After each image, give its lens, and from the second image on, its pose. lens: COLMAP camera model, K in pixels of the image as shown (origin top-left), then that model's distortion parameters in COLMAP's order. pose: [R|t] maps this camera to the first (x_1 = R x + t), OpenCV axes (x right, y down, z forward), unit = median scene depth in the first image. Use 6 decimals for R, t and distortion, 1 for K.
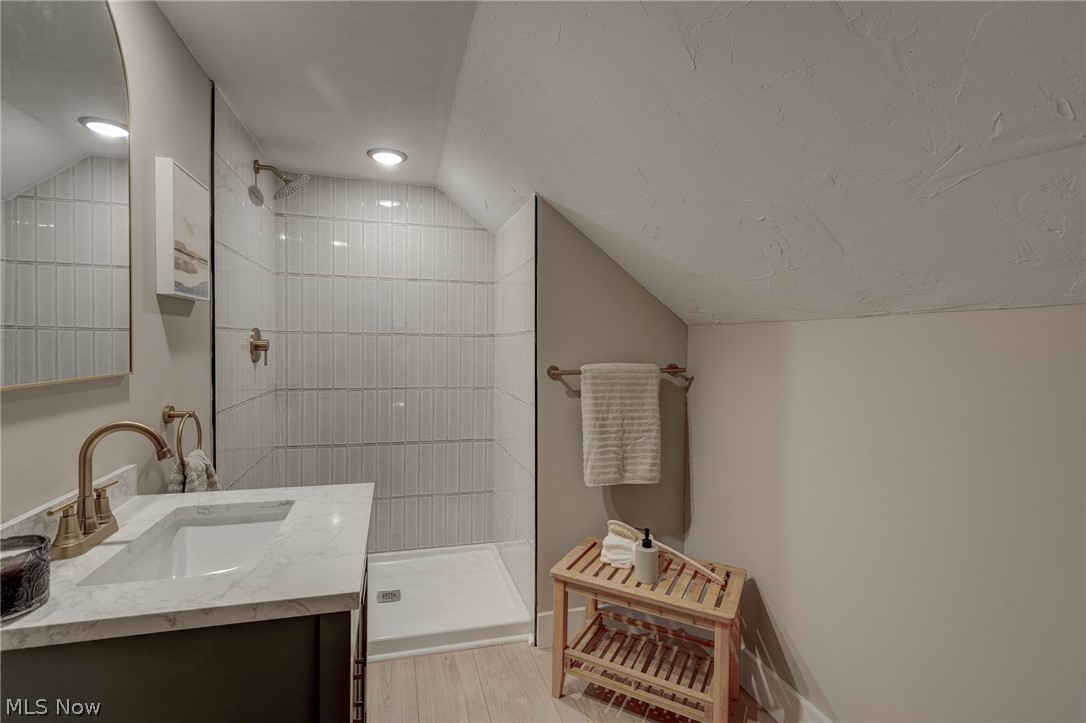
lens RADIAL K [[516.3, 0, 530.1], [0, 516.3, 347.0], [0, 0, 1]] dist [0.003368, -0.000297]
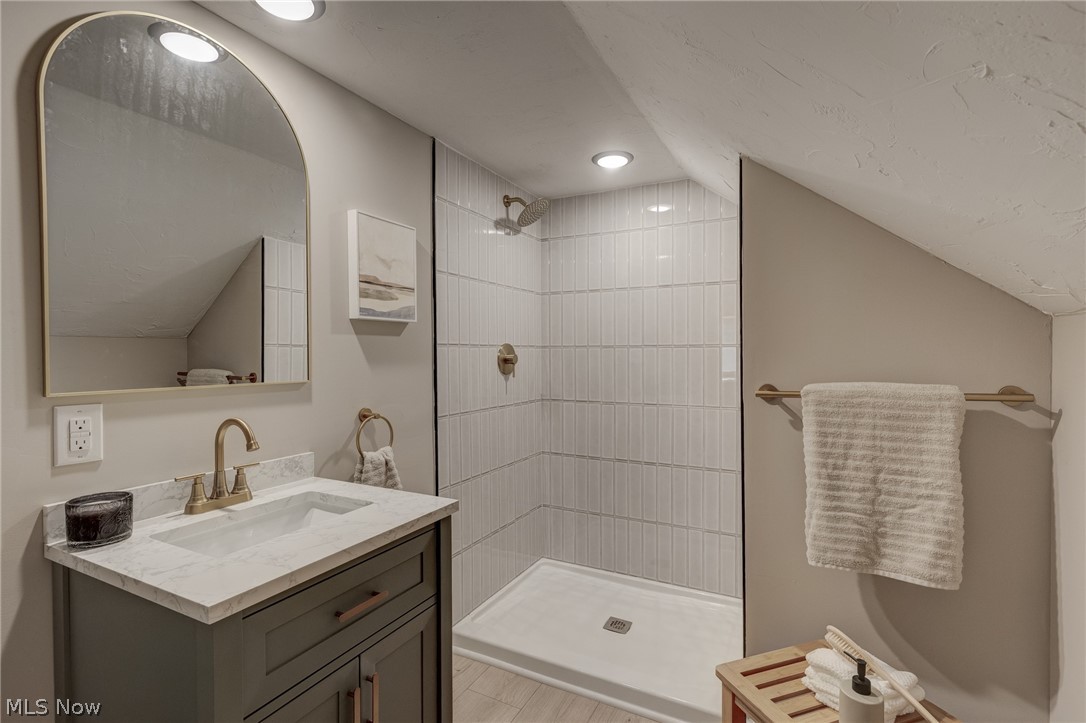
lens RADIAL K [[506.2, 0, 542.0], [0, 506.2, 355.2], [0, 0, 1]] dist [0.003001, 0.000079]
pose [[0.737758, -0.013029, -0.674939, 0.299167], [0.005815, 0.999899, -0.012945, 0.002976], [0.675040, 0.005626, 0.737760, 0.265910]]
